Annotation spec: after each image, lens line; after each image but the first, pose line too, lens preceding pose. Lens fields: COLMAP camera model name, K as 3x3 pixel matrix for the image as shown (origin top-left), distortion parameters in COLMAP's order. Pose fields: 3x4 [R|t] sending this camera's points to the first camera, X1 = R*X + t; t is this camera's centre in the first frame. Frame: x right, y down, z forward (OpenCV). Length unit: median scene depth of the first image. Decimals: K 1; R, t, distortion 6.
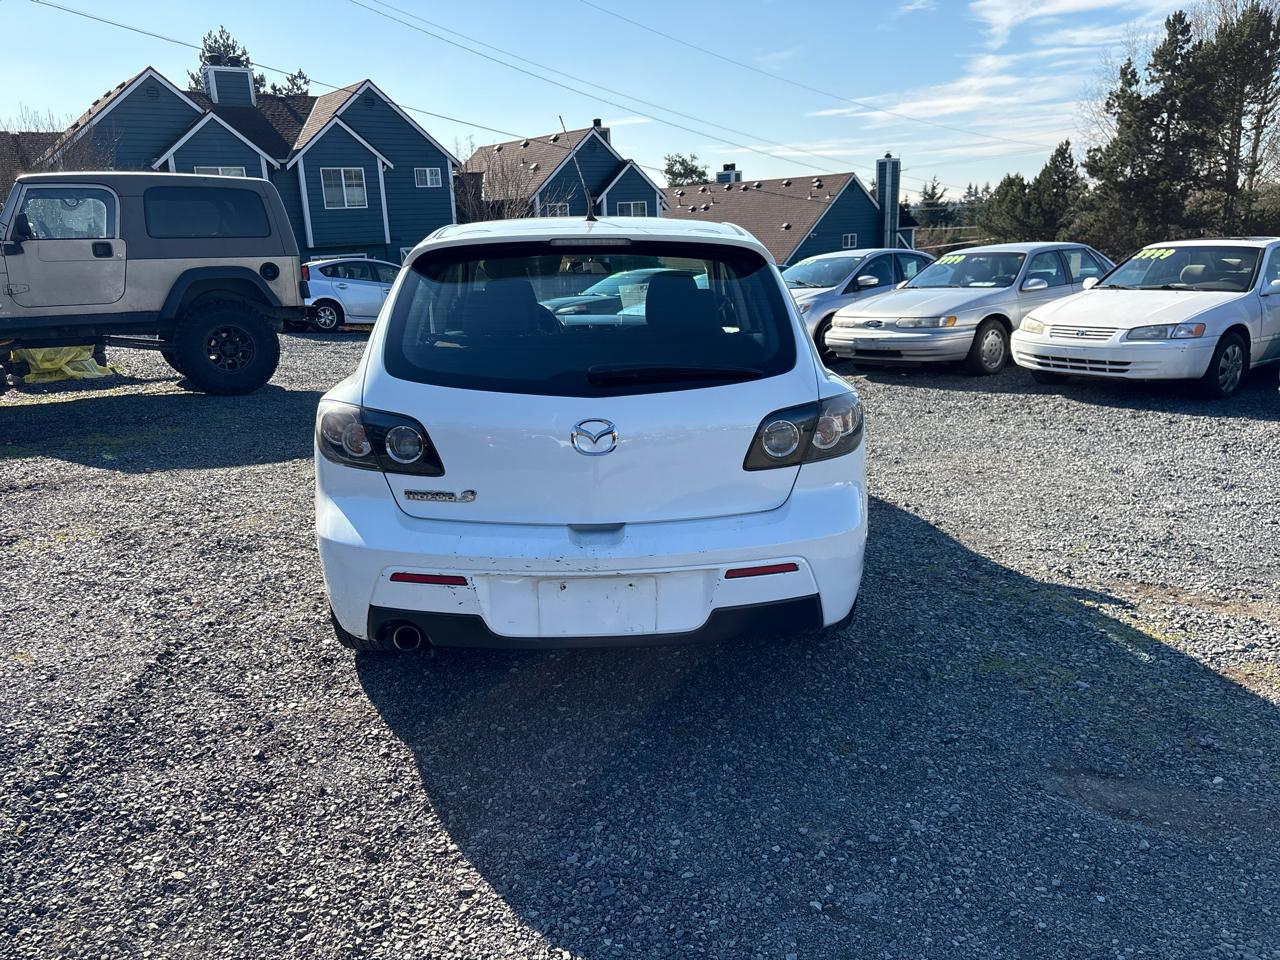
lens RADIAL K [[975.0, 0, 641.2], [0, 975.0, 482.8], [0, 0, 1]] dist [0.056450, -0.056774]
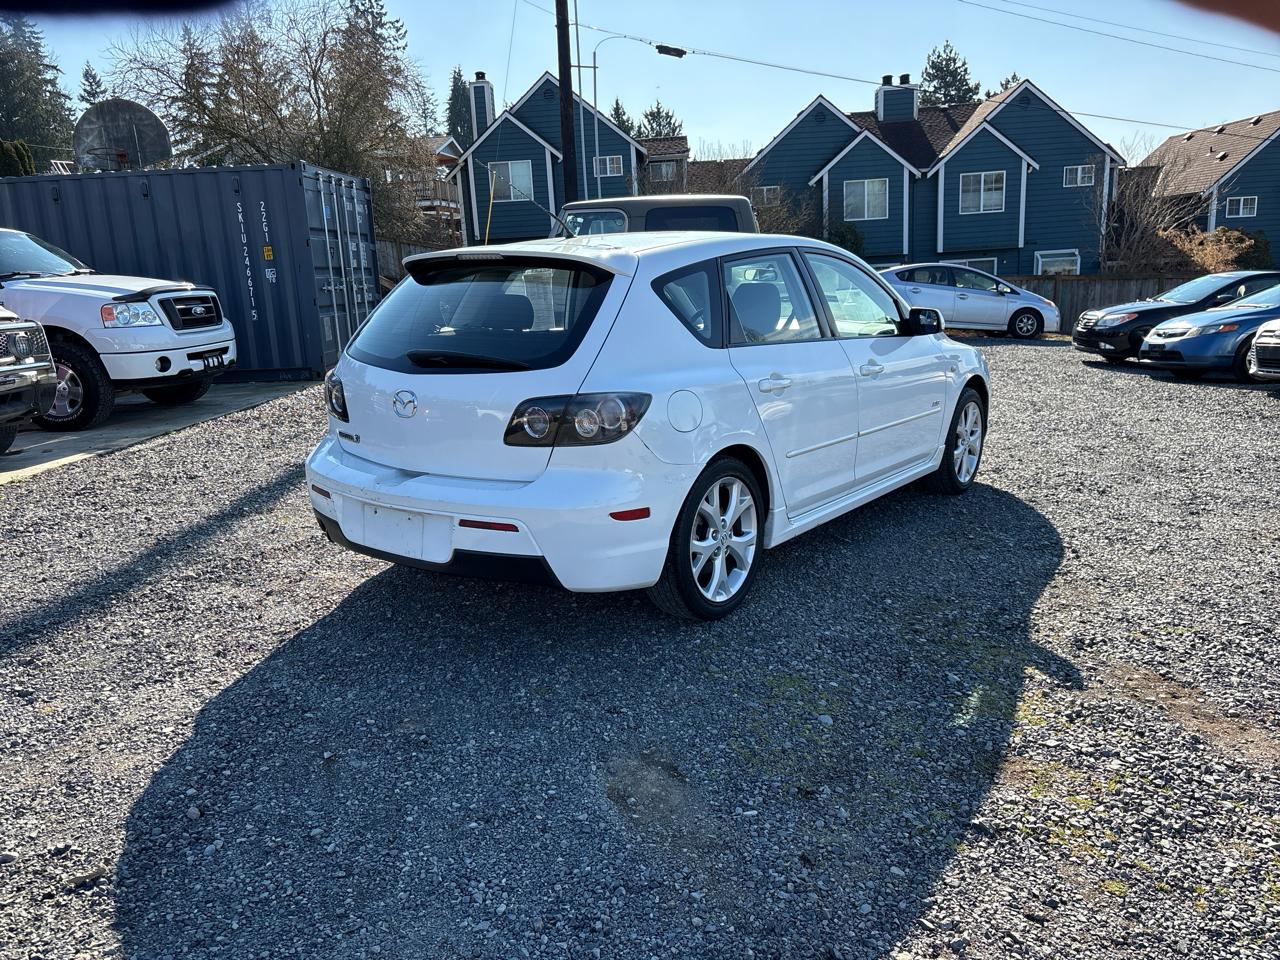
lens RADIAL K [[975.0, 0, 635.2], [0, 975.0, 485.1], [0, 0, 1]] dist [0.056450, -0.056774]
pose [[0.766382, 0.140259, -0.626885, 0.069386], [-0.141233, 0.988784, 0.048569, -0.003075], [0.626667, 0.051315, 0.777596, 0.011051]]
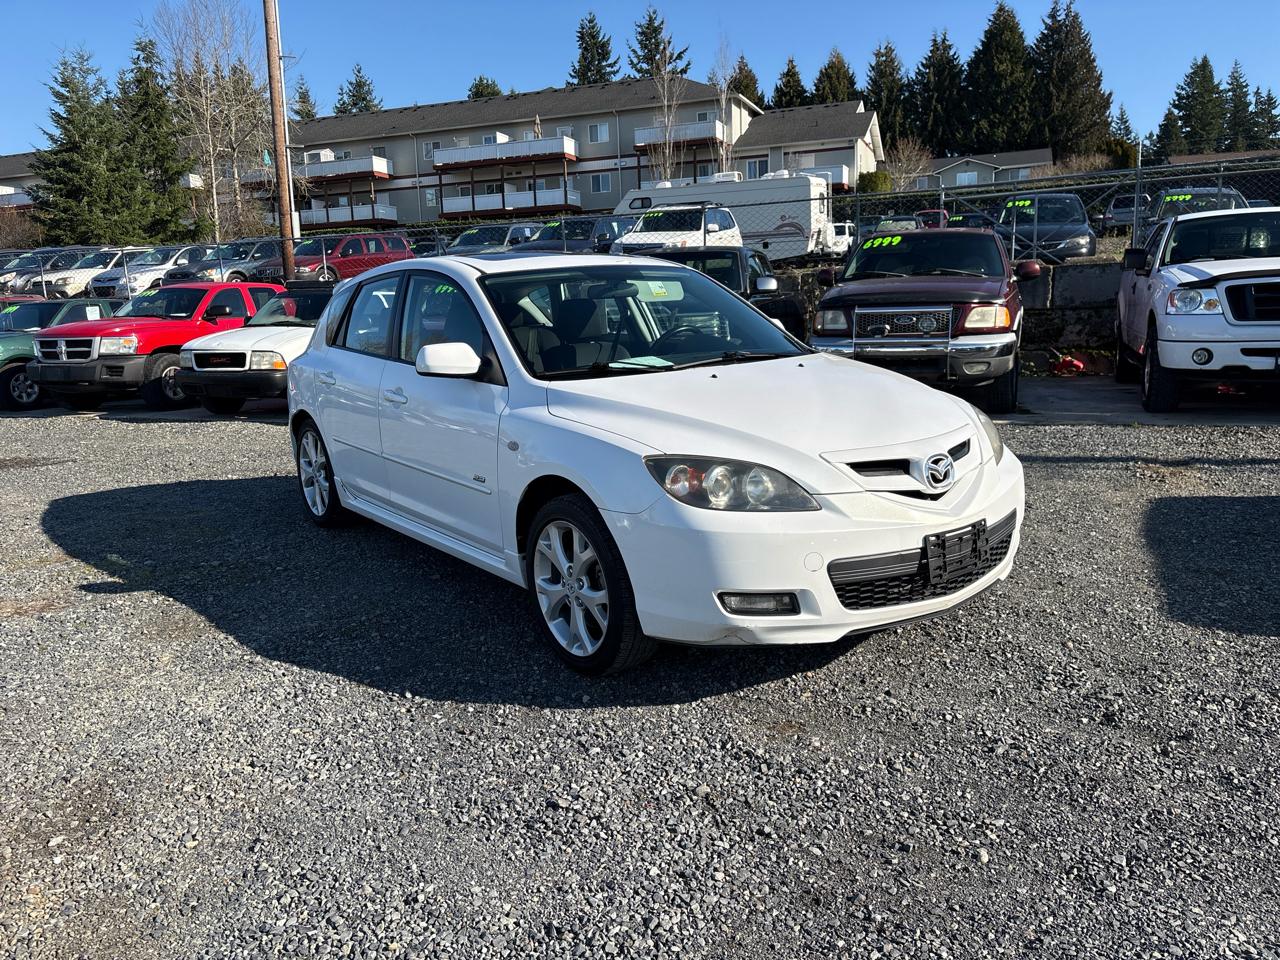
lens RADIAL K [[975.0, 0, 646.1], [0, 975.0, 479.1], [0, 0, 1]] dist [0.056450, -0.056774]
pose [[-0.827999, 0.151004, -0.540015, 0.053935], [-0.081928, 0.920142, 0.382918, -0.051673], [0.554713, 0.361298, -0.749505, 0.222429]]
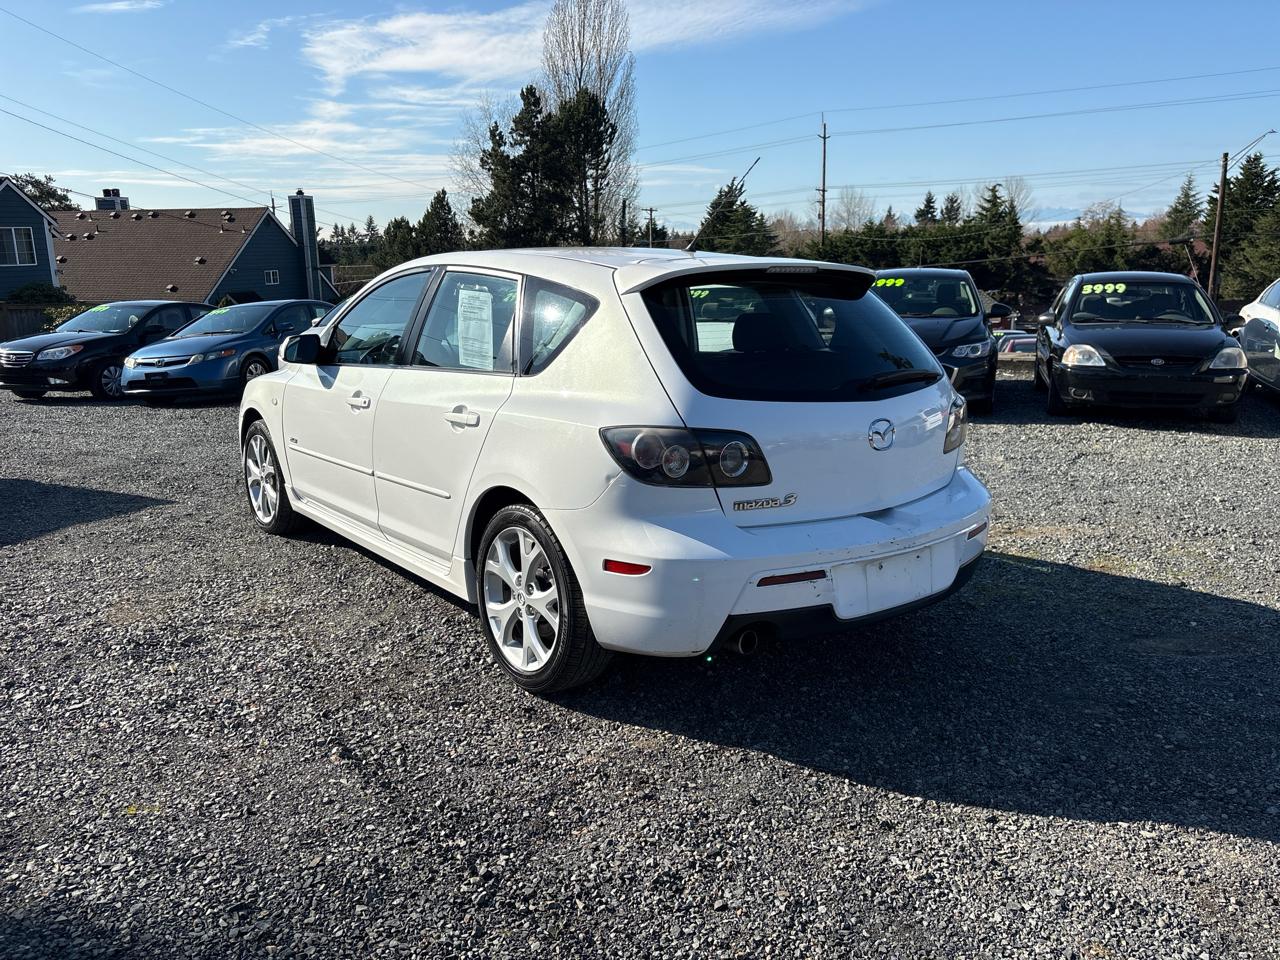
lens RADIAL K [[975.0, 0, 626.7], [0, 975.0, 480.7], [0, 0, 1]] dist [0.056450, -0.056774]
pose [[0.821088, -0.106090, 0.560855, -0.063998], [0.127815, 0.991798, 0.000486, -0.002132], [-0.556307, 0.071287, 0.827914, 0.013543]]
